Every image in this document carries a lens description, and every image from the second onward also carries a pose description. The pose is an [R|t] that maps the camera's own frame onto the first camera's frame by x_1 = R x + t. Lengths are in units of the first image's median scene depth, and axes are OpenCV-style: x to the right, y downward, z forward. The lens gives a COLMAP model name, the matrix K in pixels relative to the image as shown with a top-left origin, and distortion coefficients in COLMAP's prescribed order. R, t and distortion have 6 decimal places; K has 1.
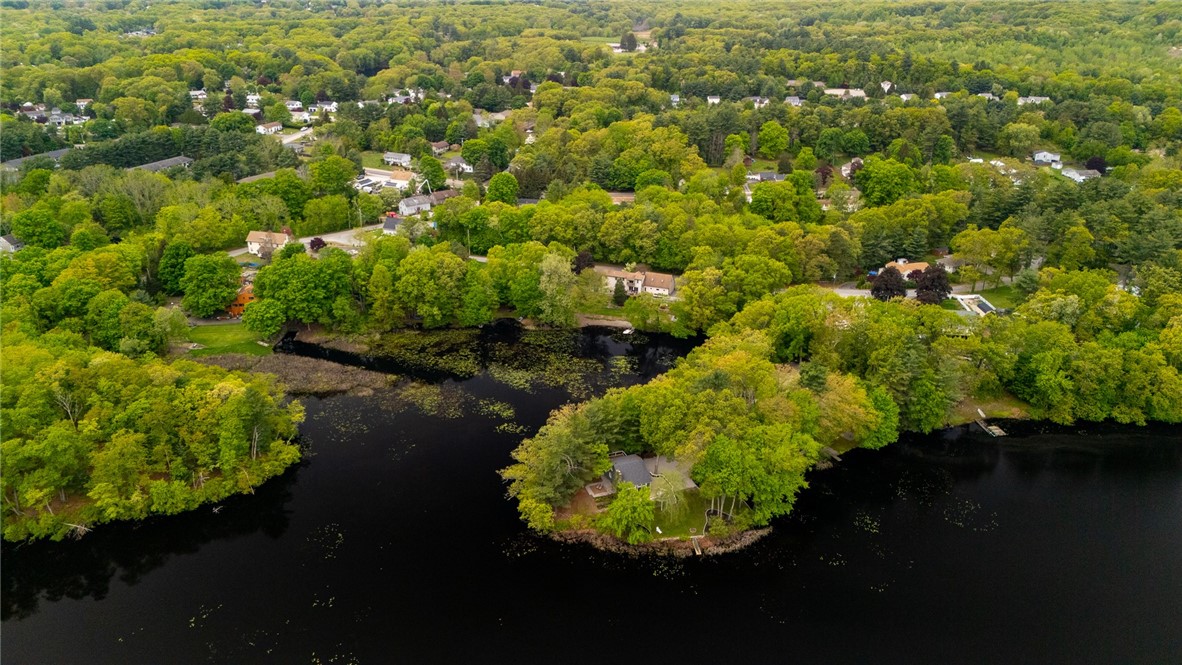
lens RADIAL K [[860.3, 0, 591.0], [0, 860.3, 332.5], [0, 0, 1]] dist [0.101811, -0.114969]
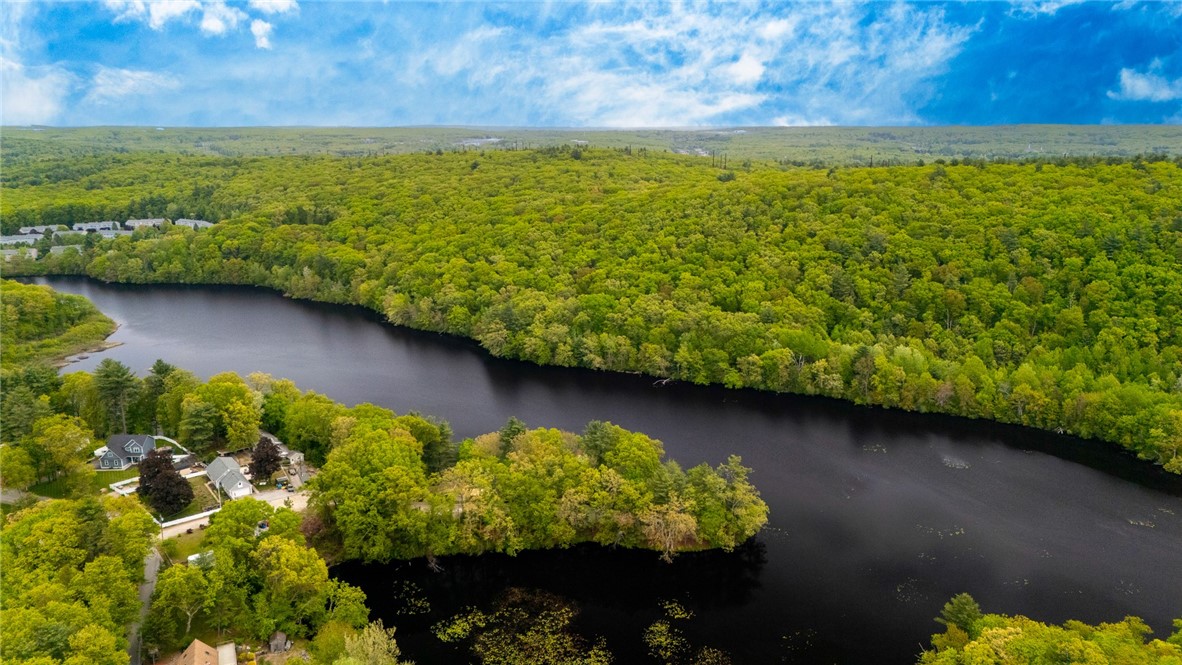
lens RADIAL K [[860.3, 0, 591.0], [0, 860.3, 332.5], [0, 0, 1]] dist [0.101811, -0.114969]
pose [[-0.710974, -0.156387, 0.685608, -0.470659], [0.273897, 0.836383, 0.474810, -0.454691], [-0.647685, 0.525364, -0.551813, 1.098332]]
